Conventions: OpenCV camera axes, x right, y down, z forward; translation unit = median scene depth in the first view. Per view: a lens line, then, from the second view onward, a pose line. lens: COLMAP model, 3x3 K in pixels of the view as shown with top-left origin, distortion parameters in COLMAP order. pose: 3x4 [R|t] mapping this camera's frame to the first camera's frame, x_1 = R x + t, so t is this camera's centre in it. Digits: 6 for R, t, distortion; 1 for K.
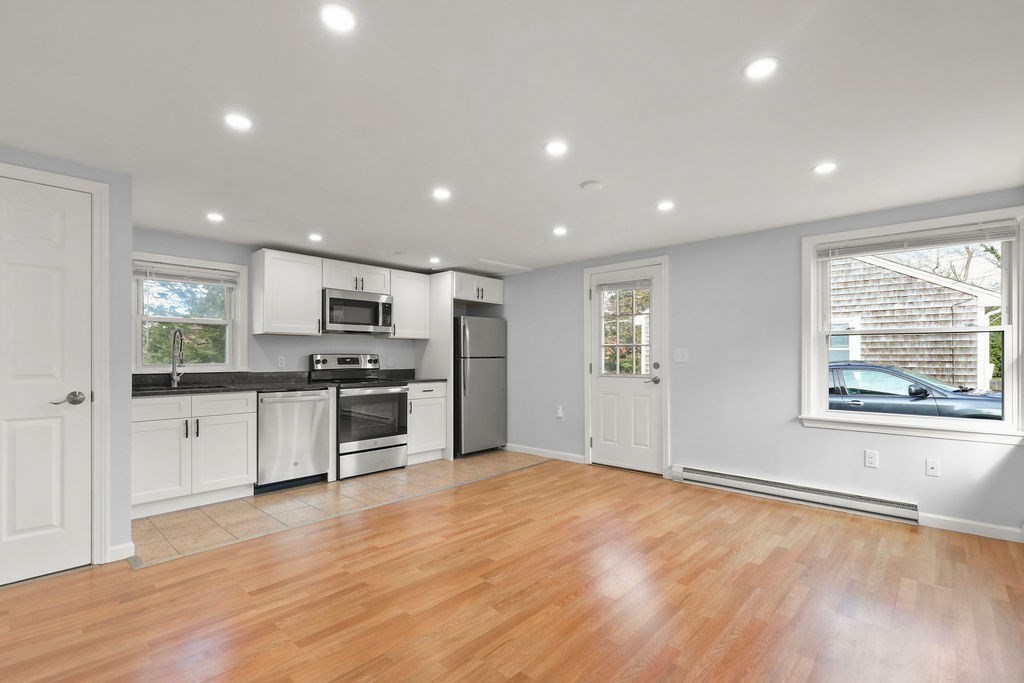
lens RADIAL K [[464.9, 0, 517.2], [0, 464.9, 349.8], [0, 0, 1]] dist [0.002126, 0.000319]
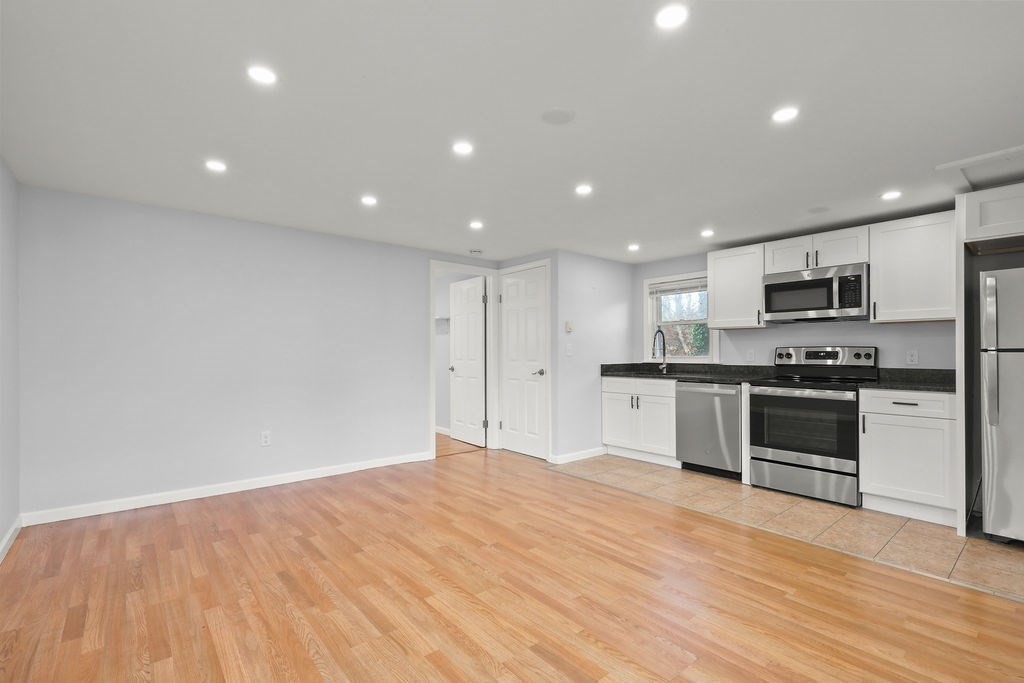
lens RADIAL K [[464.9, 0, 519.5], [0, 464.9, 347.5], [0, 0, 1]] dist [0.002126, 0.000319]
pose [[-0.123248, -0.010563, -0.992320, 0.645808], [0.018370, 0.999748, -0.012924, 0.014525], [0.992206, -0.019822, -0.123023, 0.739473]]
